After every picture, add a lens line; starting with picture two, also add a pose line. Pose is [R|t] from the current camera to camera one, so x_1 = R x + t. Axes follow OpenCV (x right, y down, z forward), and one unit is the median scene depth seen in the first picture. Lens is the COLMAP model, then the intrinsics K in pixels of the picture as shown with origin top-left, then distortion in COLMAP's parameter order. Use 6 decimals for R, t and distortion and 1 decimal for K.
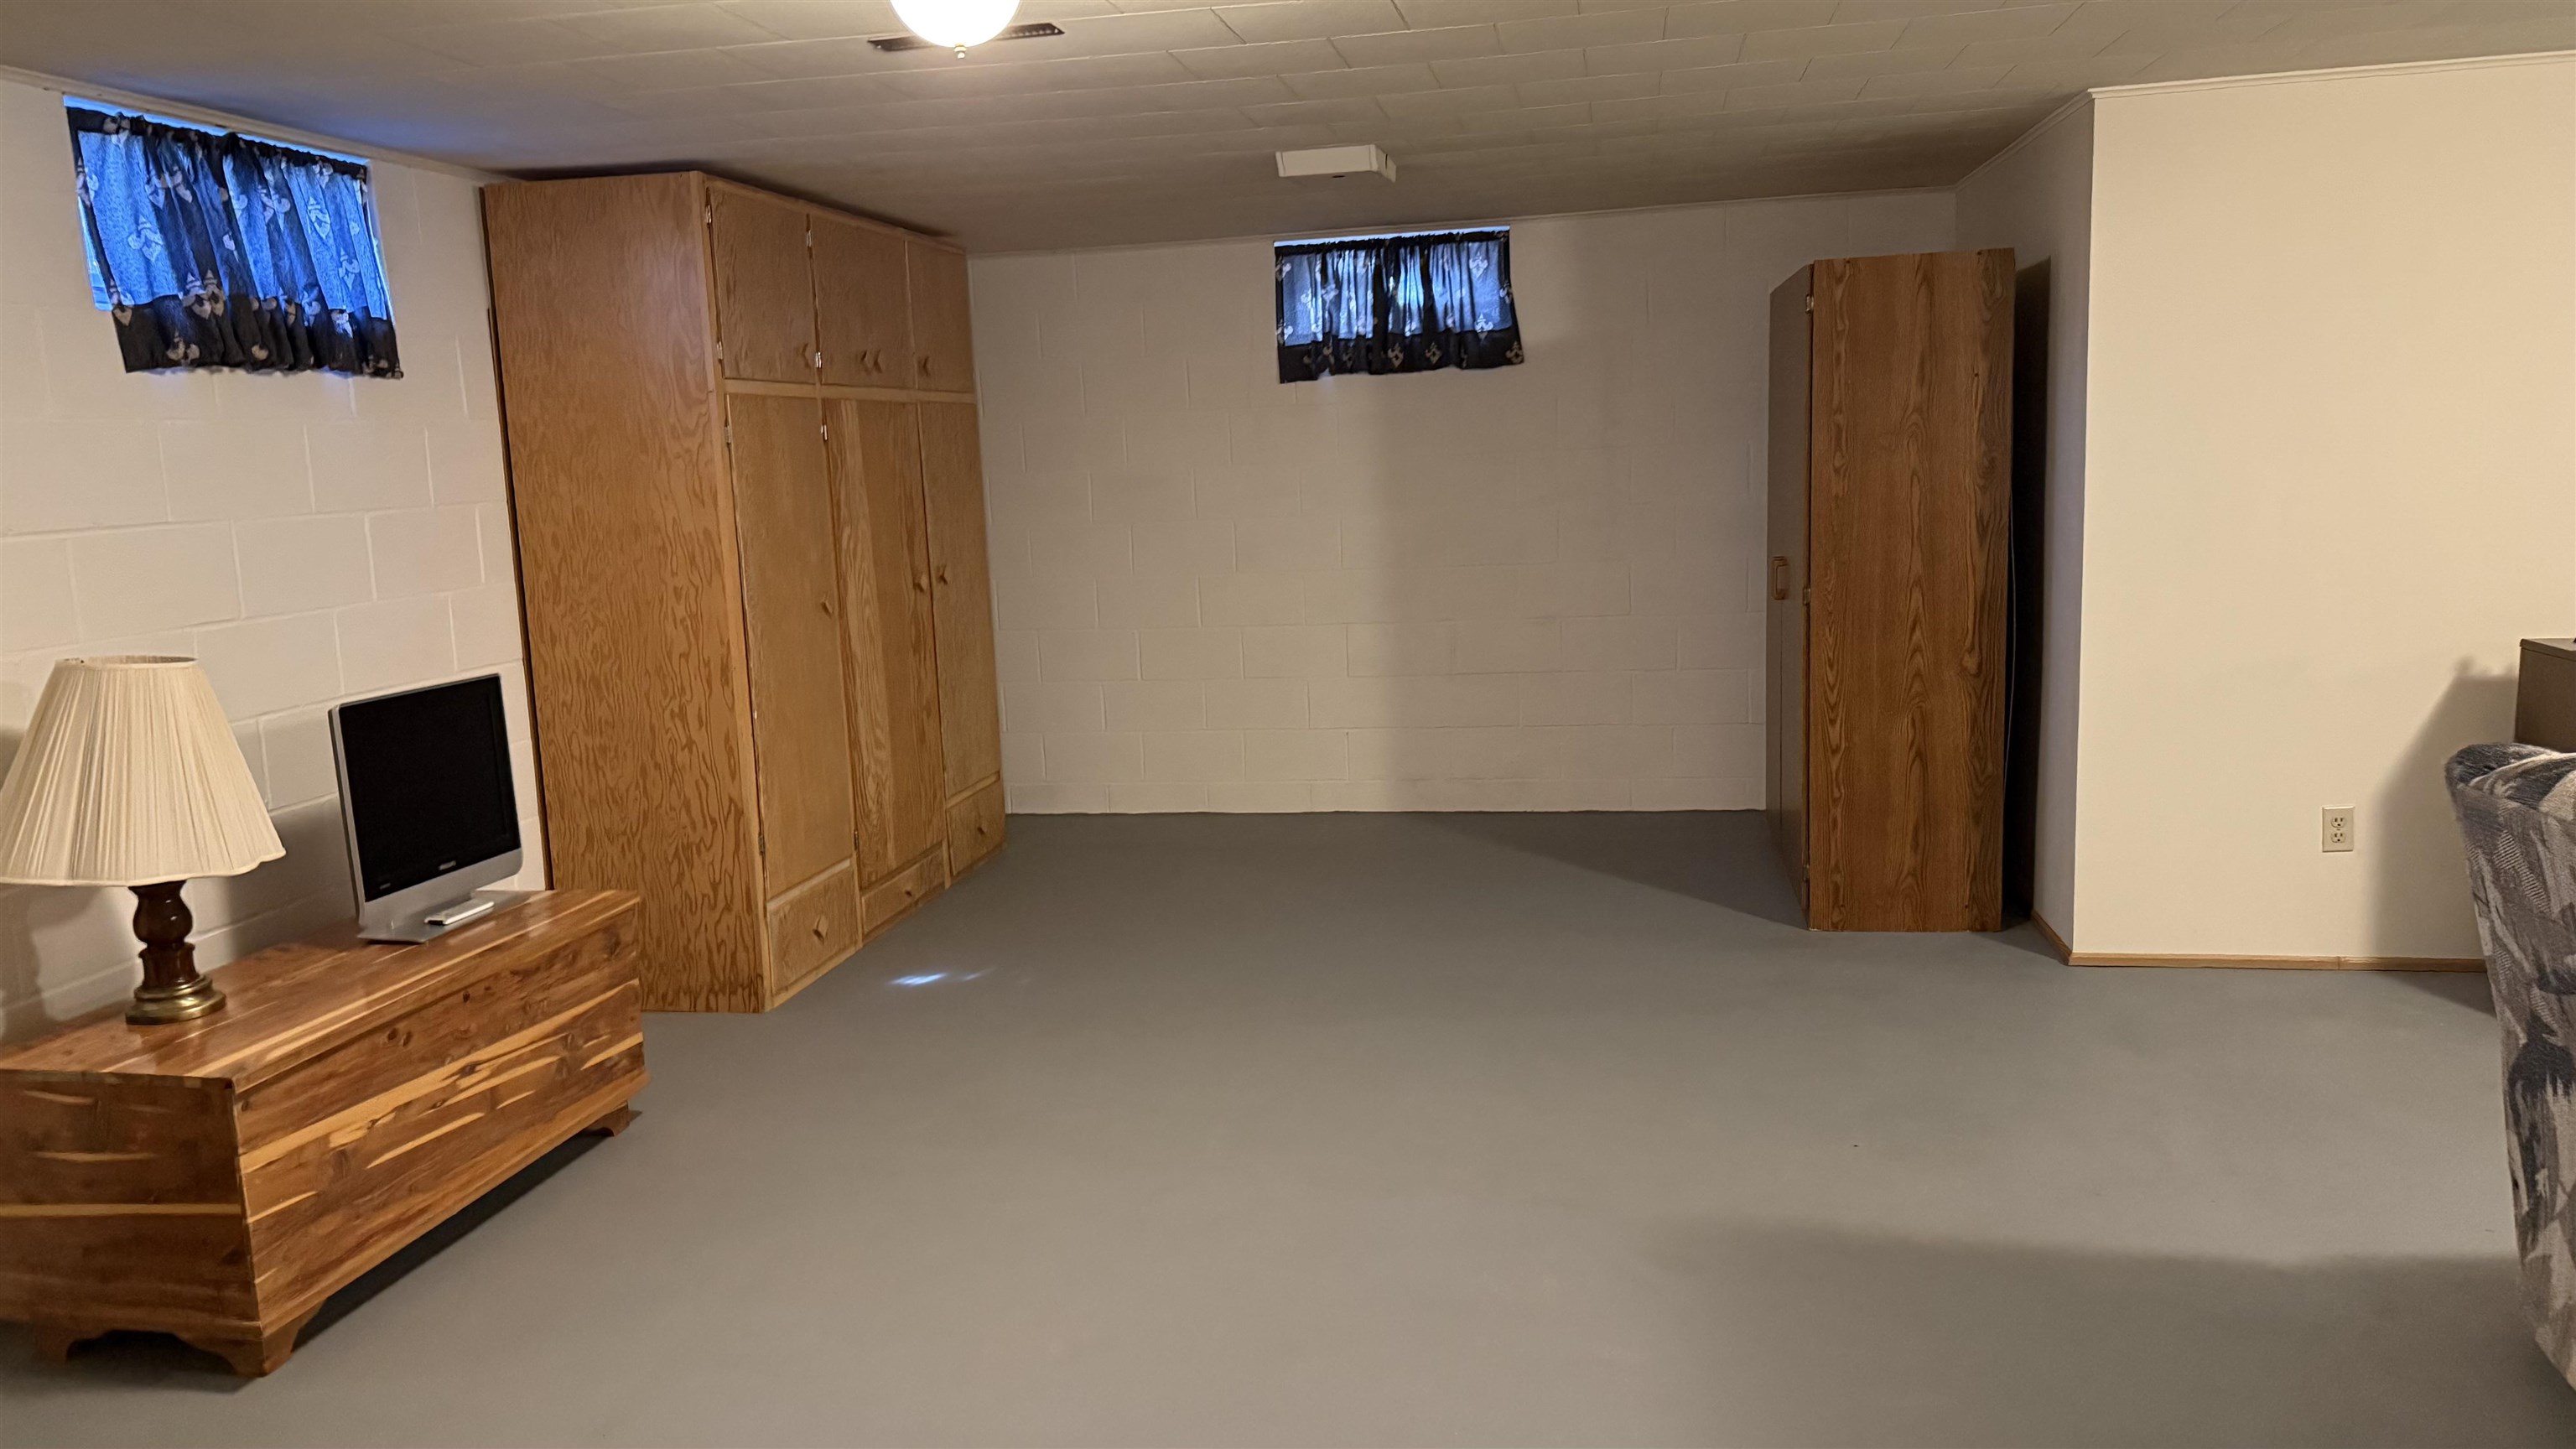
lens RADIAL K [[1905.3, 0, 1295.6], [0, 1905.3, 739.1], [0, 0, 1]] dist [0.000124, -0.001186]
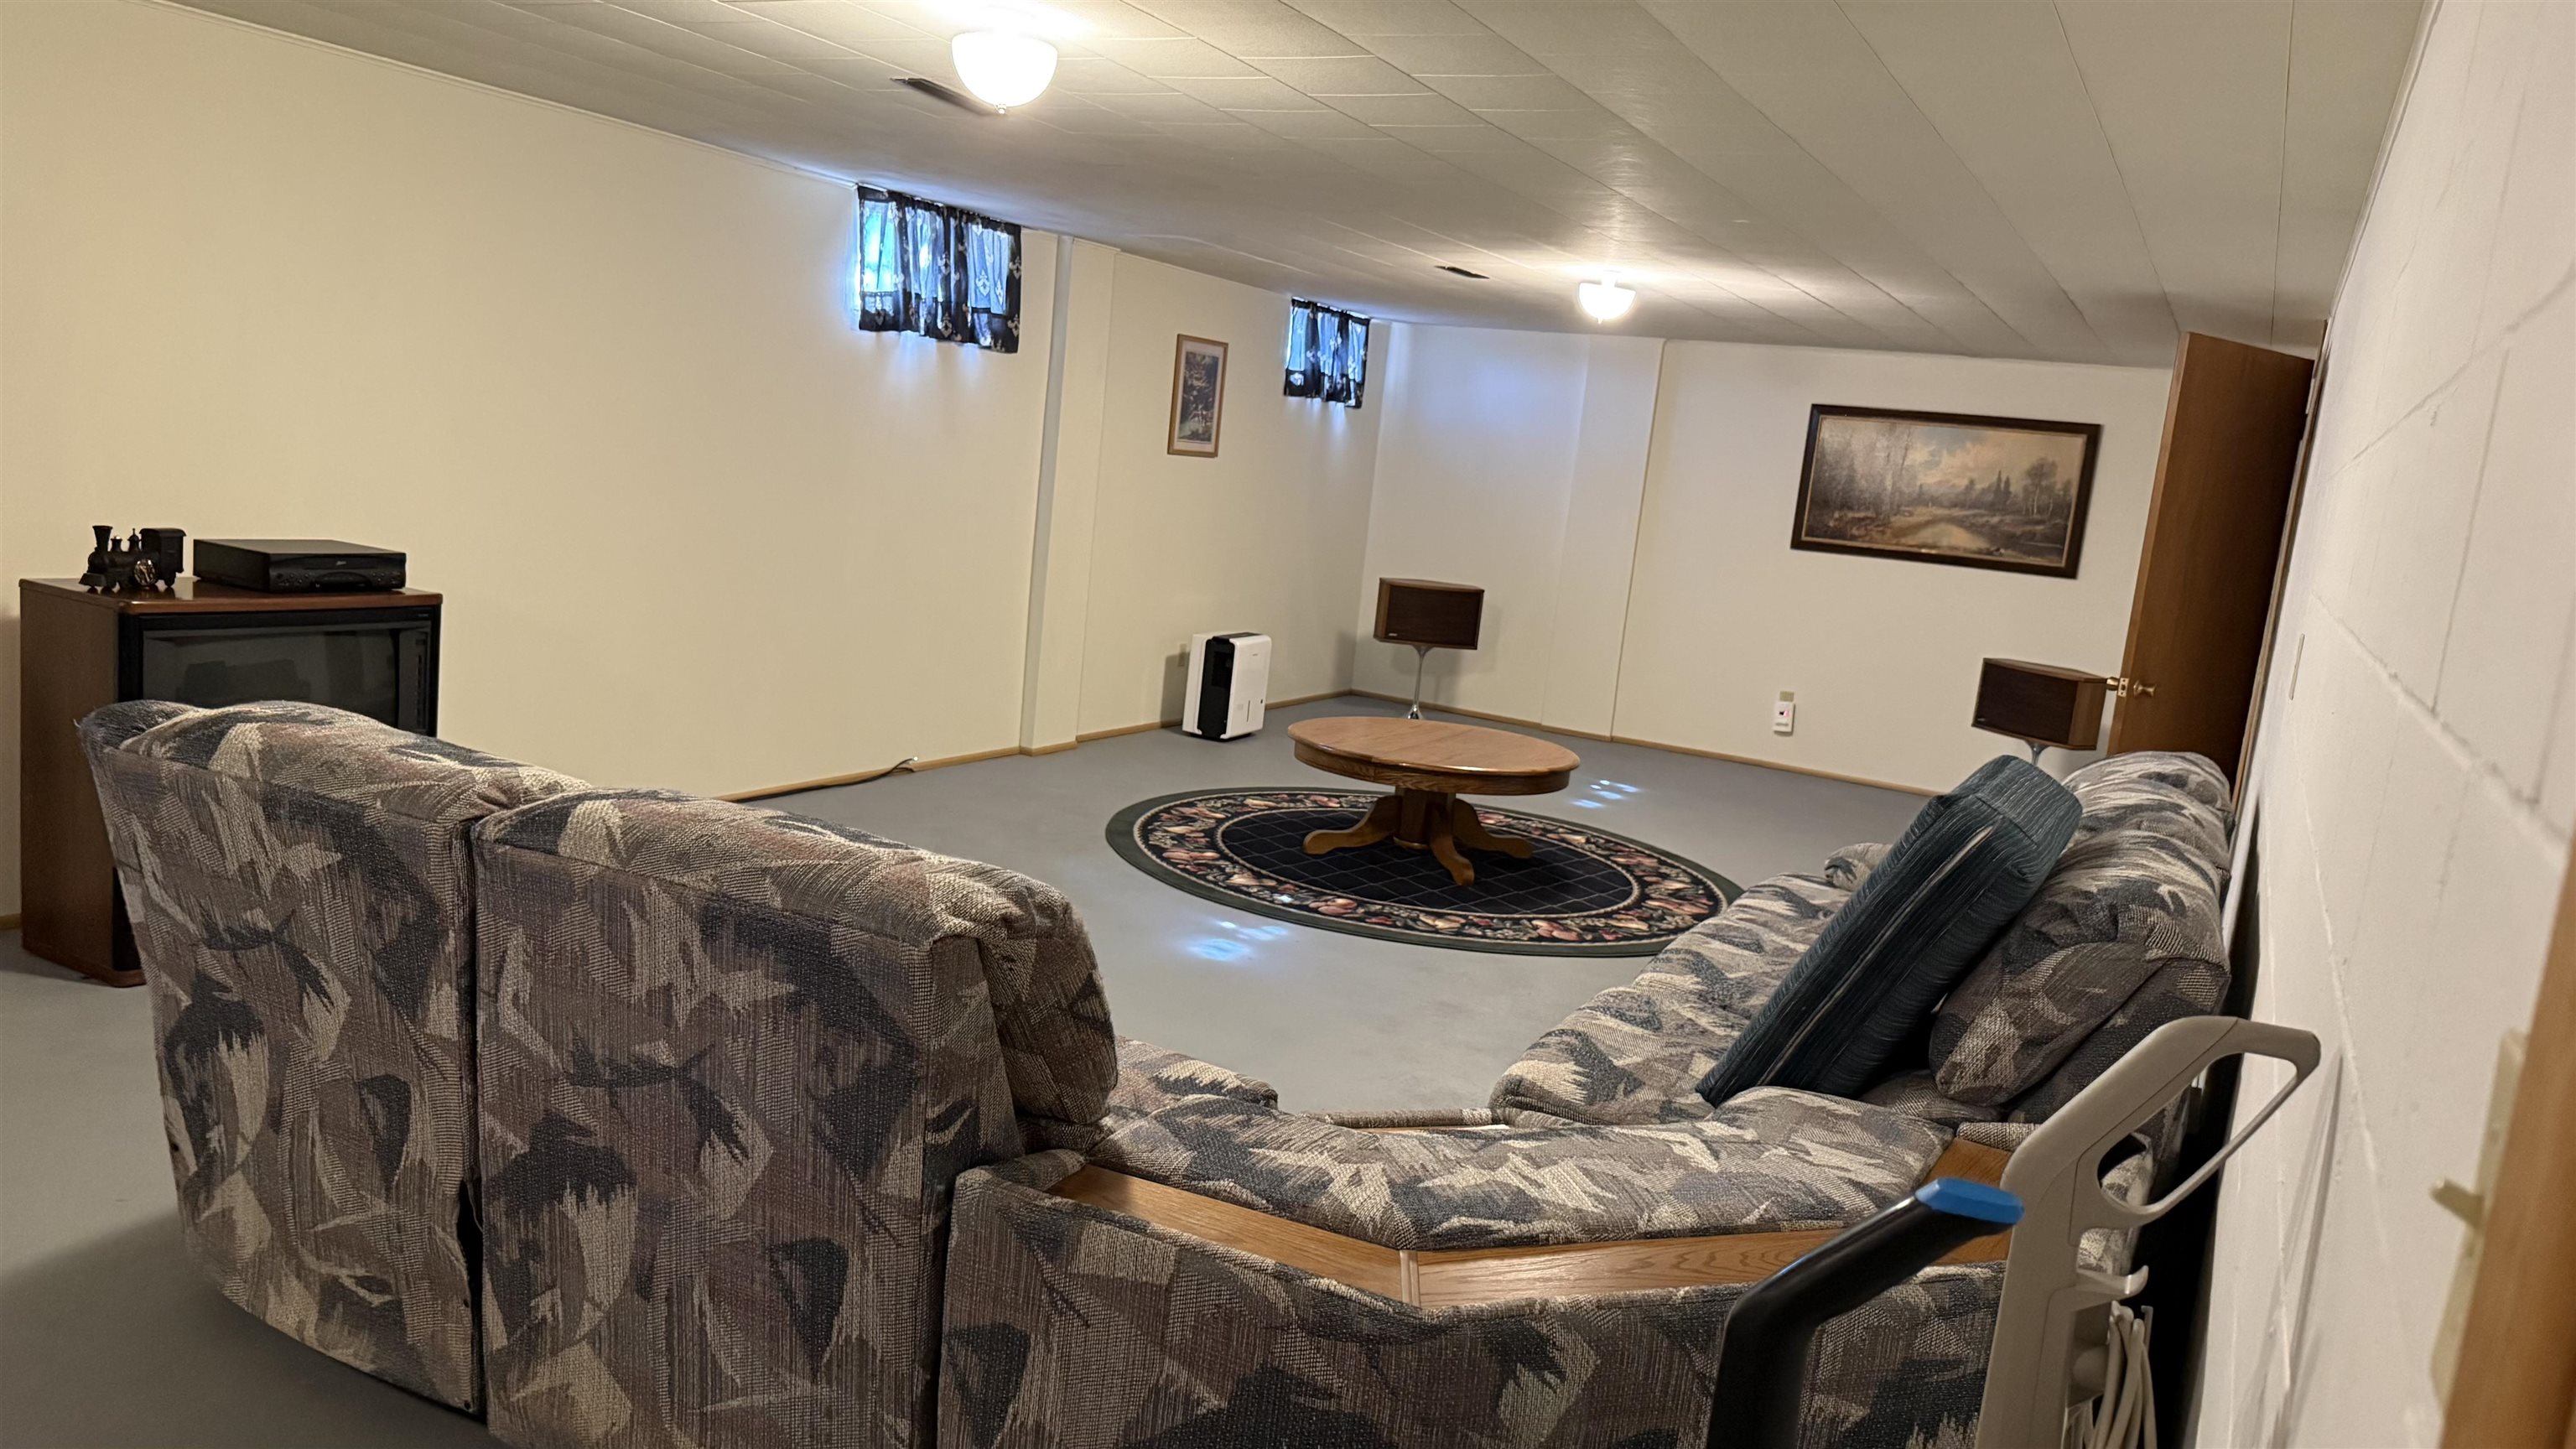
lens RADIAL K [[1905.3, 0, 1295.6], [0, 1905.3, 739.1], [0, 0, 1]] dist [0.000124, -0.001186]
pose [[0.280734, -0.083903, 0.956111, -0.124246], [0.035960, 0.996392, 0.076879, -0.032557], [-0.959112, 0.012799, 0.282738, 0.175486]]
